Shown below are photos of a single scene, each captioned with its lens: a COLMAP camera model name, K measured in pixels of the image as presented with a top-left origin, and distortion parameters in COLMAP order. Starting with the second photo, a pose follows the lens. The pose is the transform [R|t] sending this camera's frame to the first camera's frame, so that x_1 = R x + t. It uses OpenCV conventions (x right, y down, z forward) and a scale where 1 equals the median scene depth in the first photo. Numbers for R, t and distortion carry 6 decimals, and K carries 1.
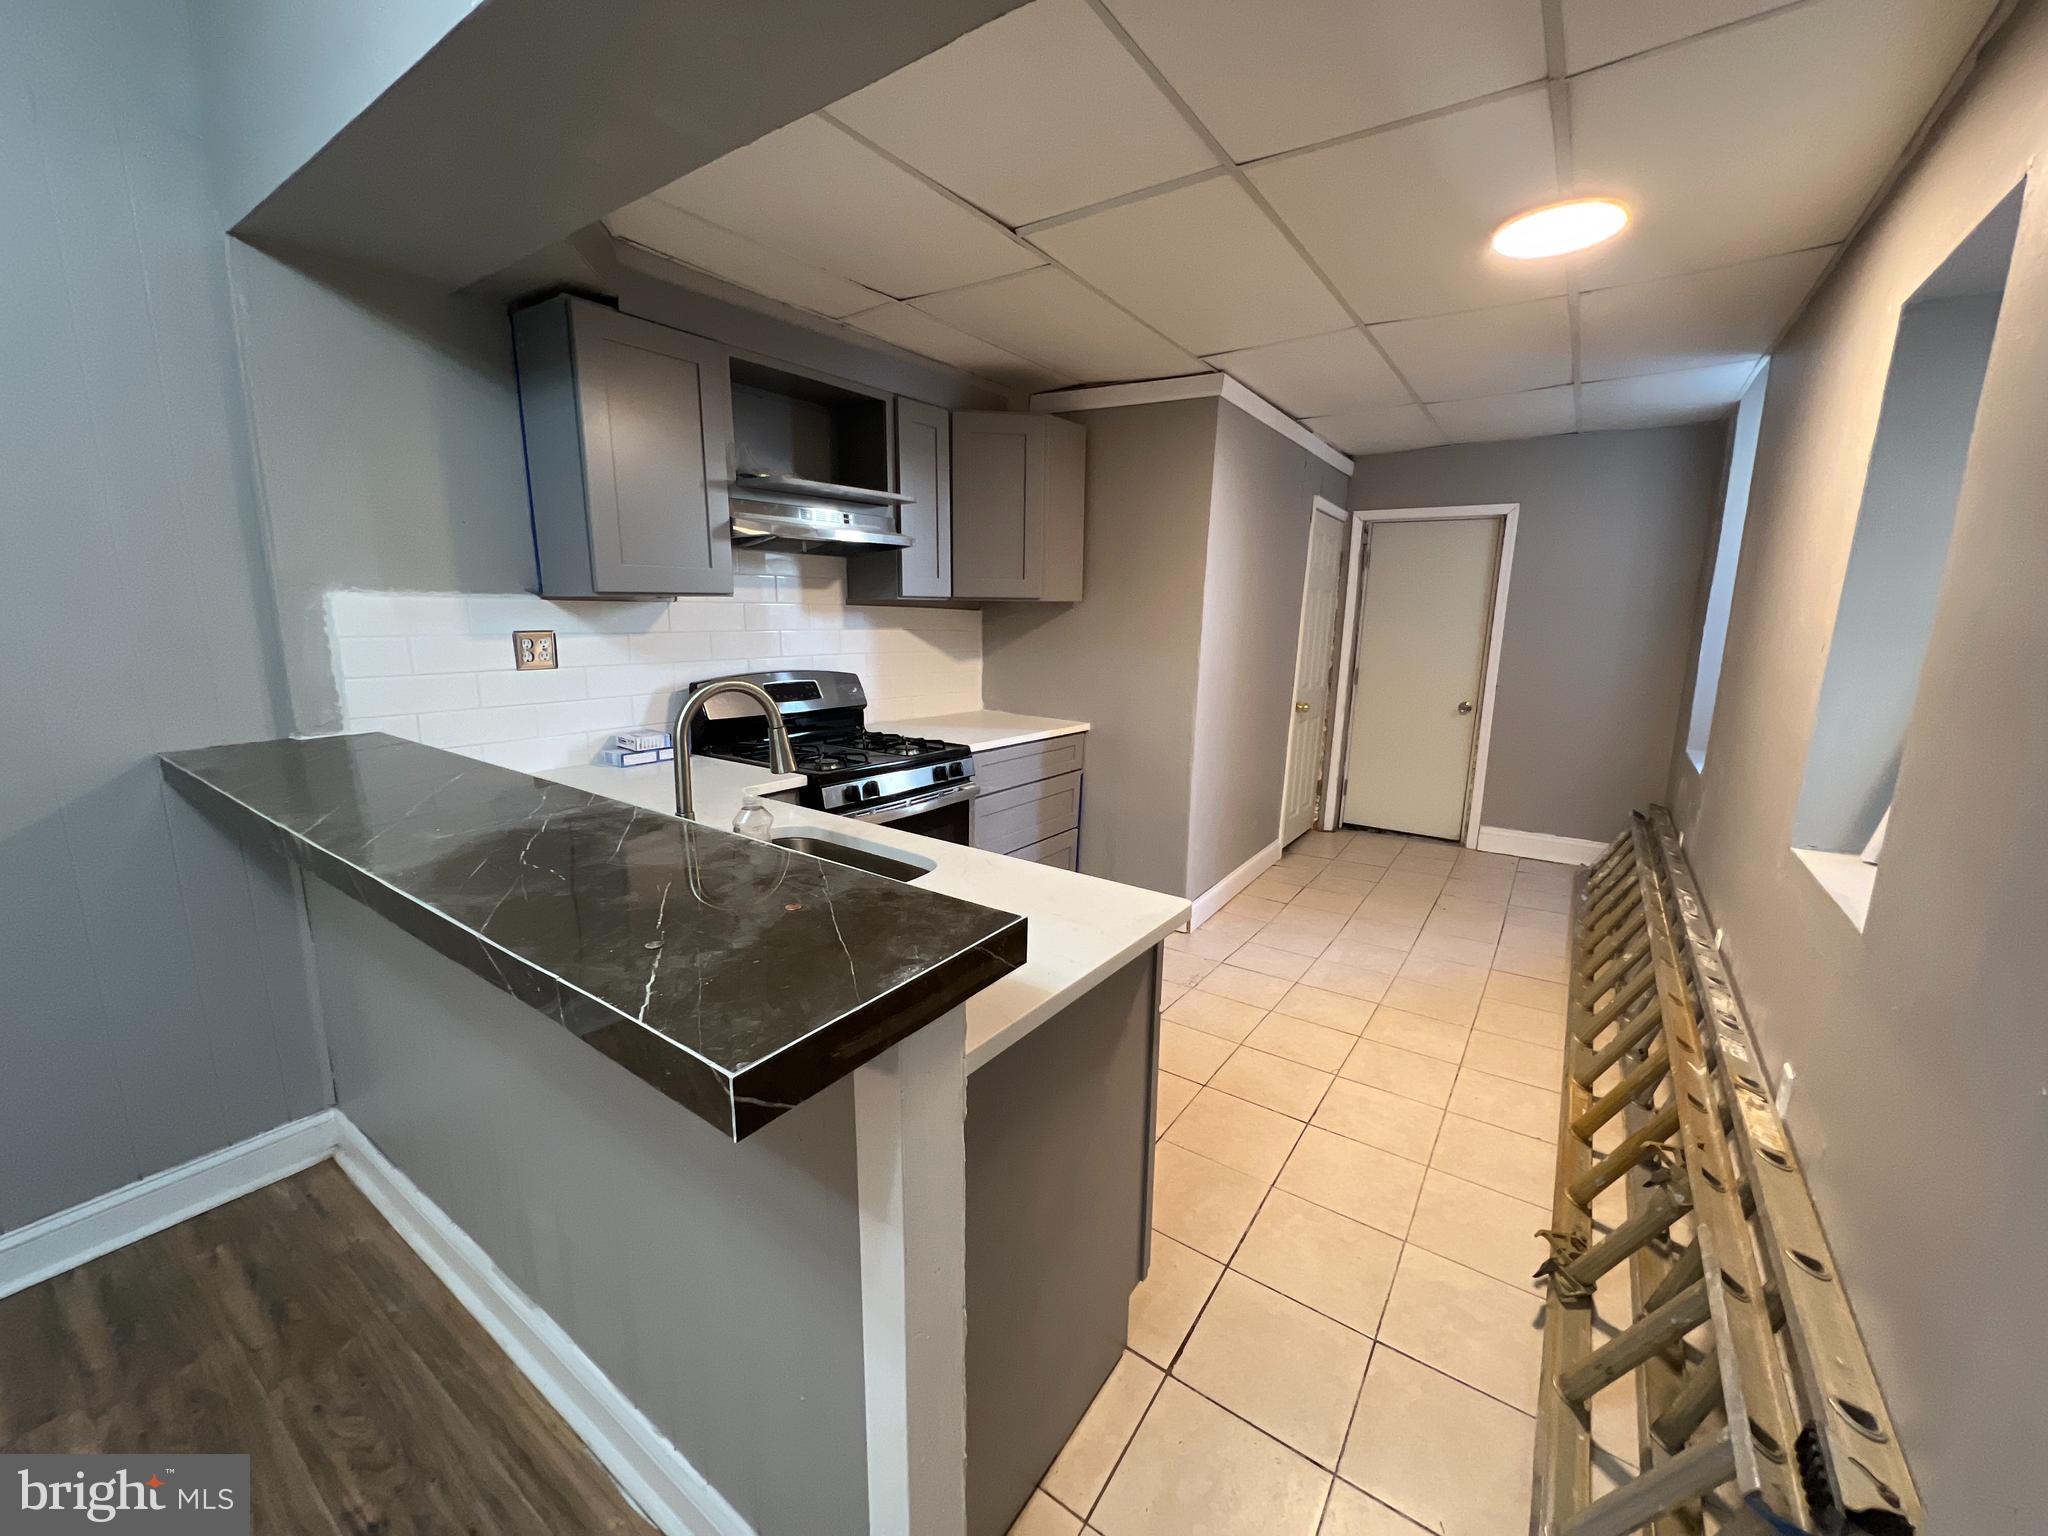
lens RADIAL K [[817.0, 0, 1022.9], [0, 817.0, 765.7], [0, 0, 1]] dist [-0.000464, 0.000343]
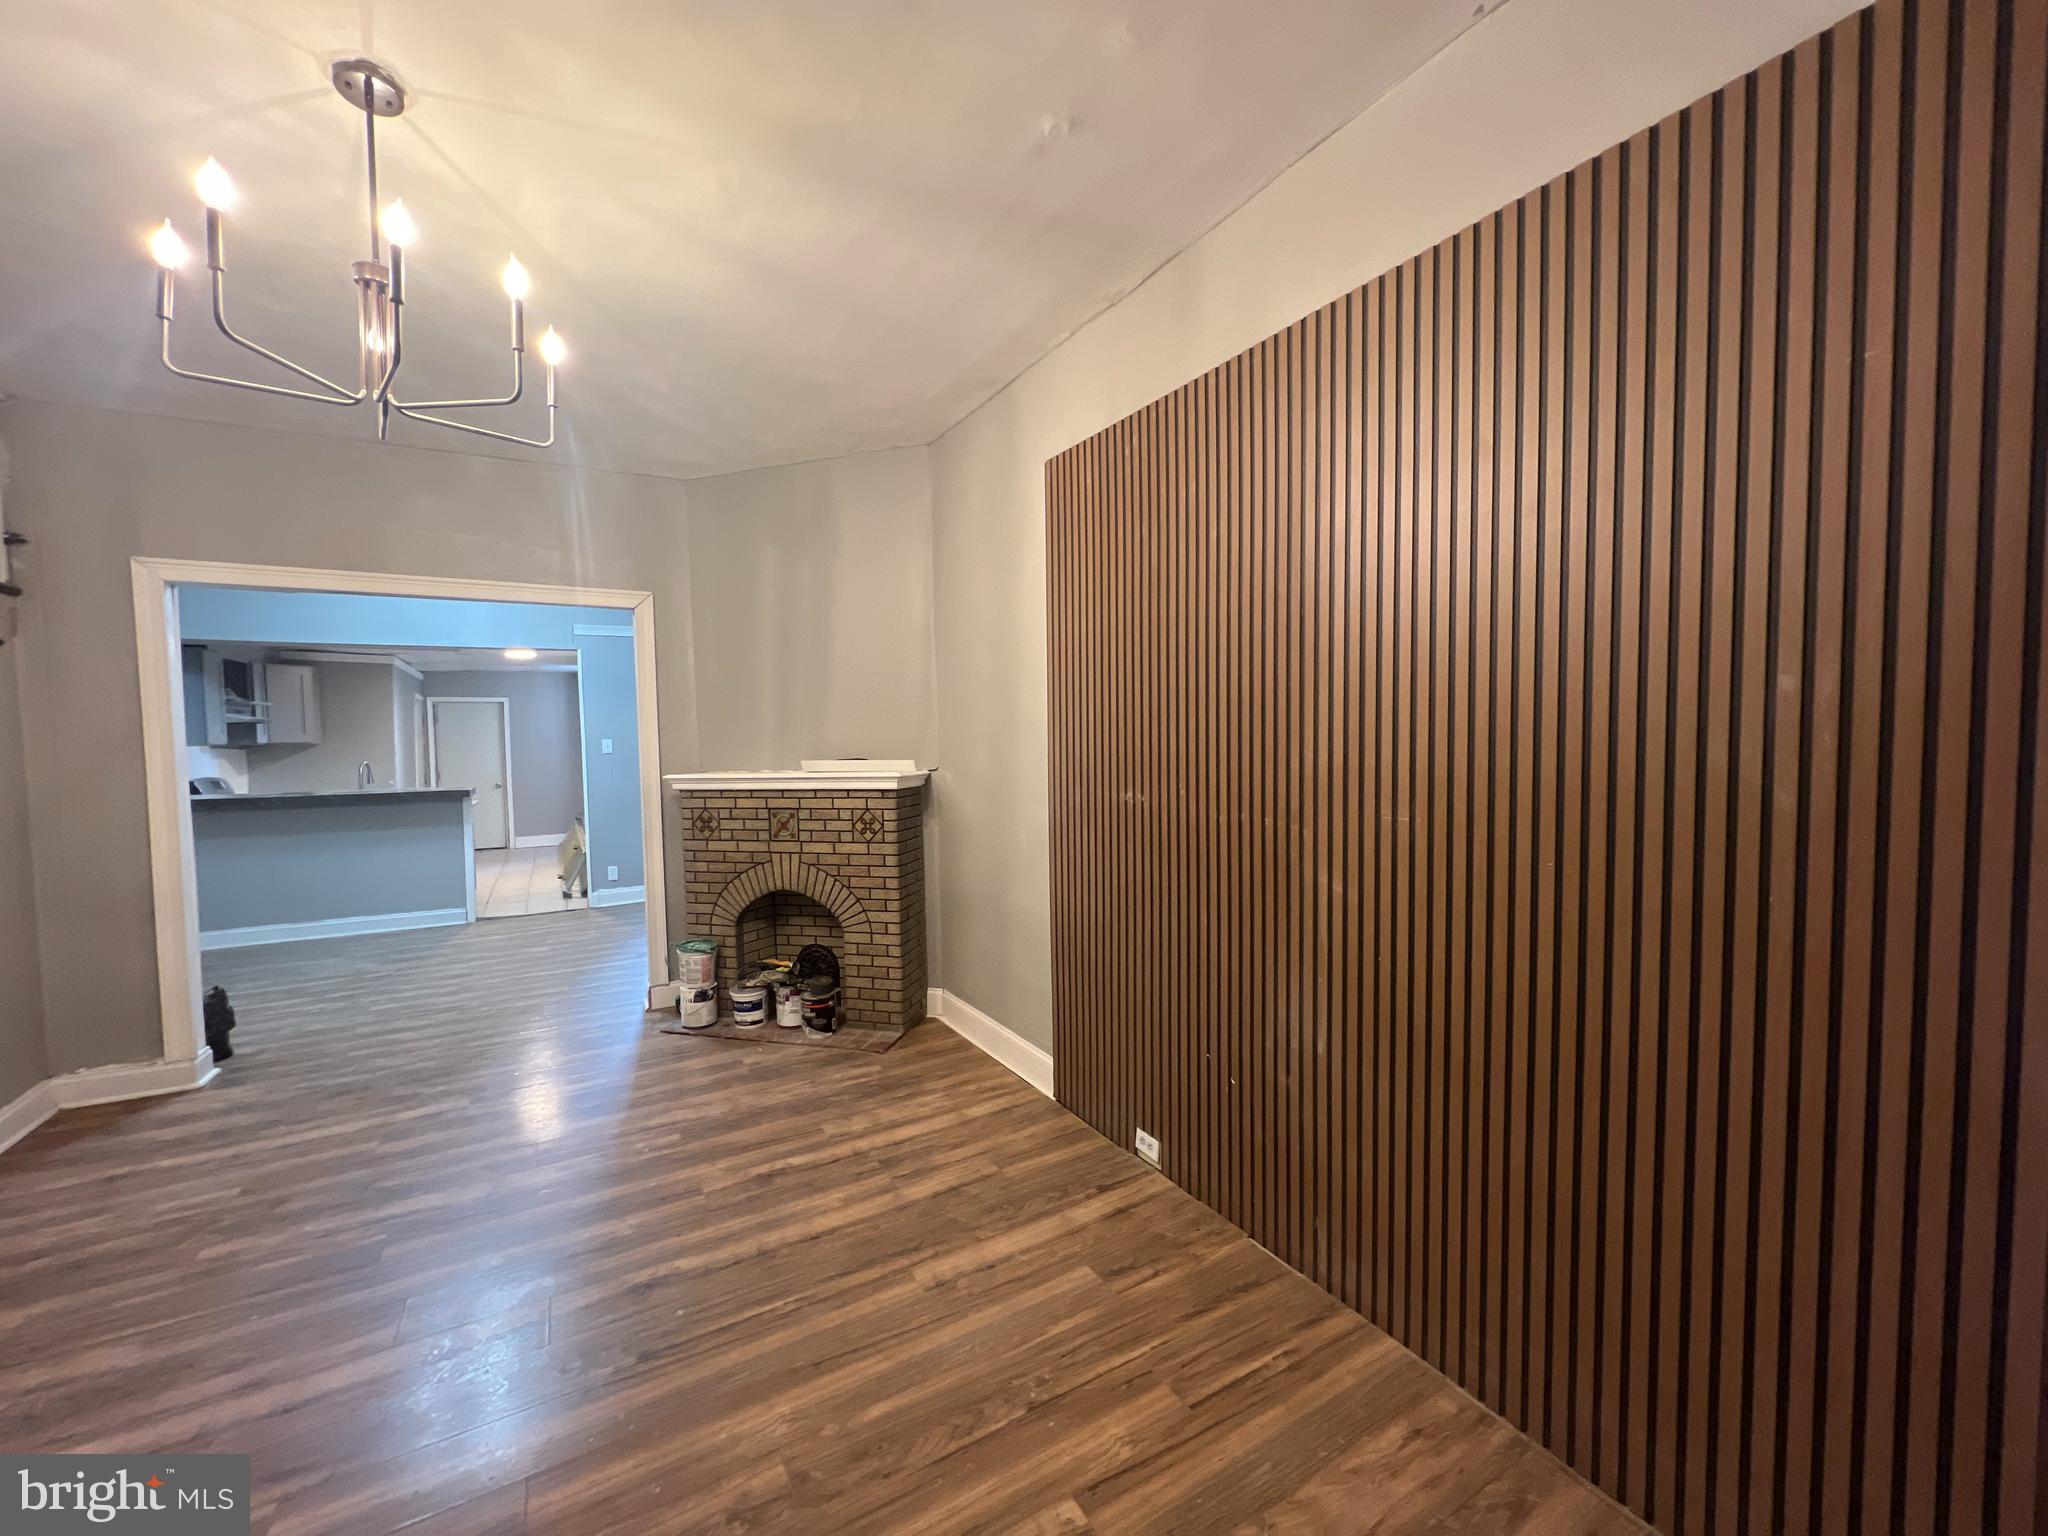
lens RADIAL K [[817.0, 0, 1020.2], [0, 817.0, 769.5], [0, 0, 1]] dist [-0.000464, 0.000343]
pose [[0.431564, -0.058365, 0.900192, -1.496878], [0.195484, 0.980243, -0.030162, 0.409463], [-0.880646, 0.188990, 0.434447, -2.168247]]
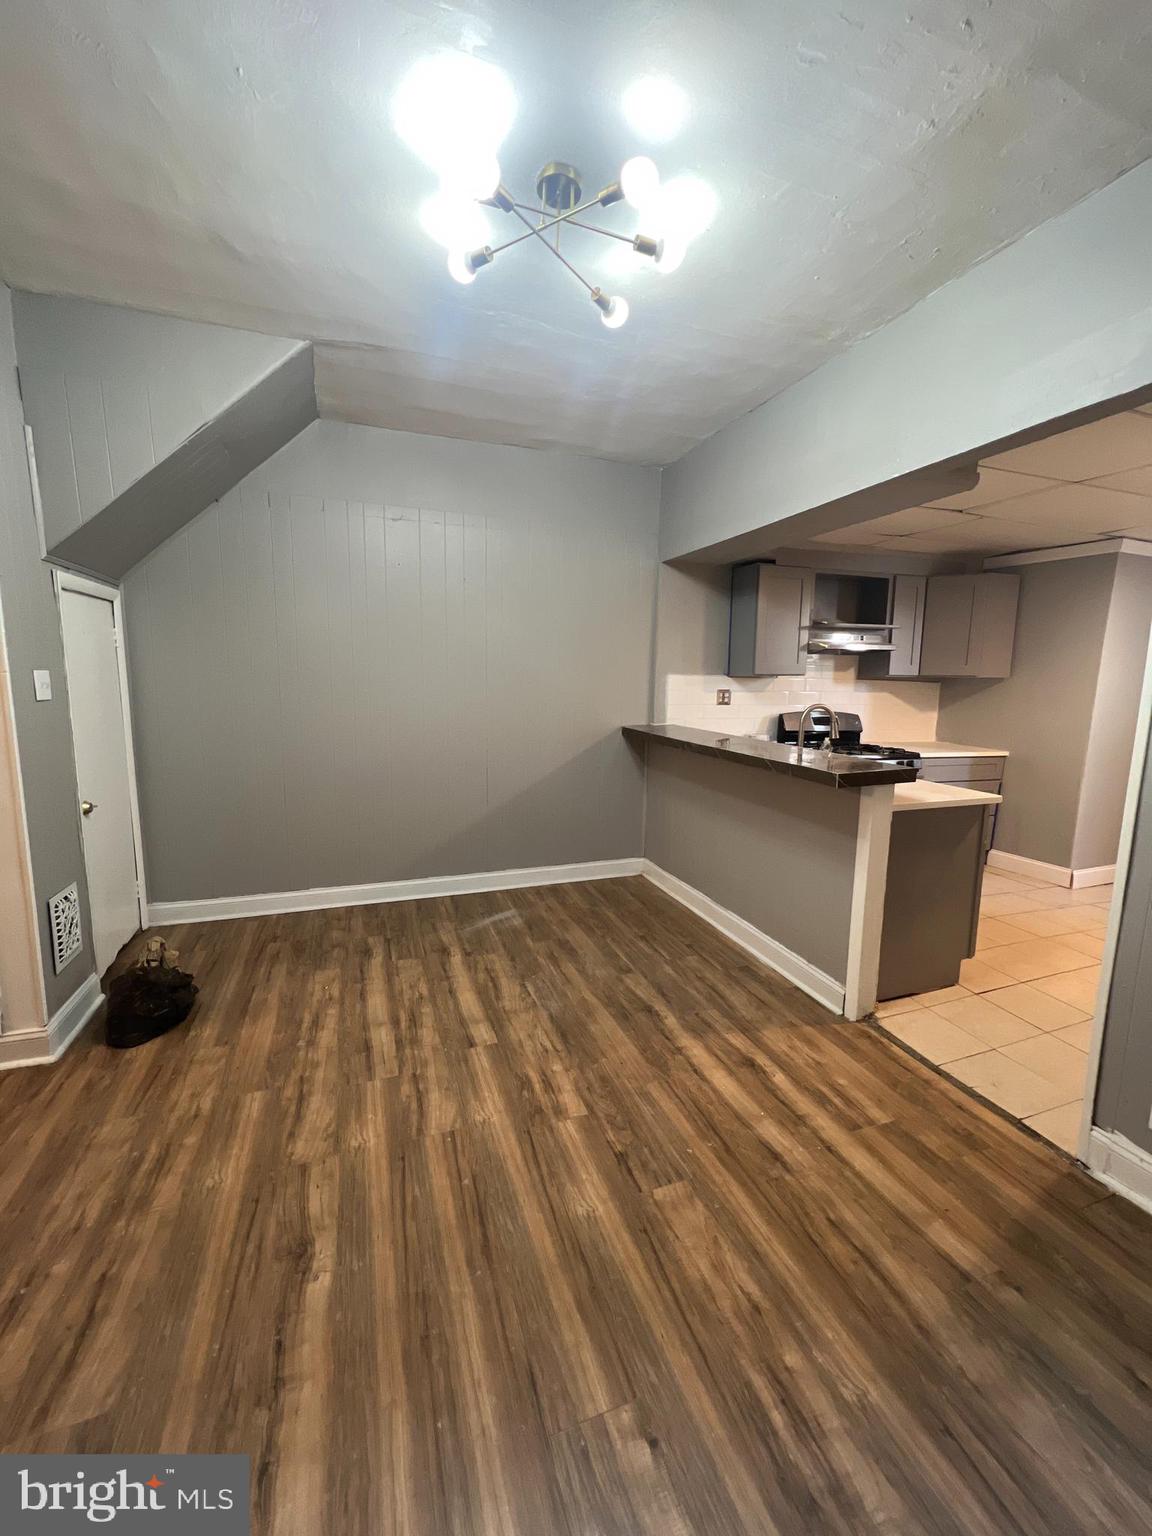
lens RADIAL K [[612.7, 0, 575.1], [0, 612.7, 765.1], [0, 0, 1]] dist [-0.000464, 0.000343]
pose [[0.815855, 0.080883, -0.572573, 0.108205], [-0.113372, 0.993326, -0.021224, 0.136924], [0.567034, 0.082230, 0.819579, -0.681360]]
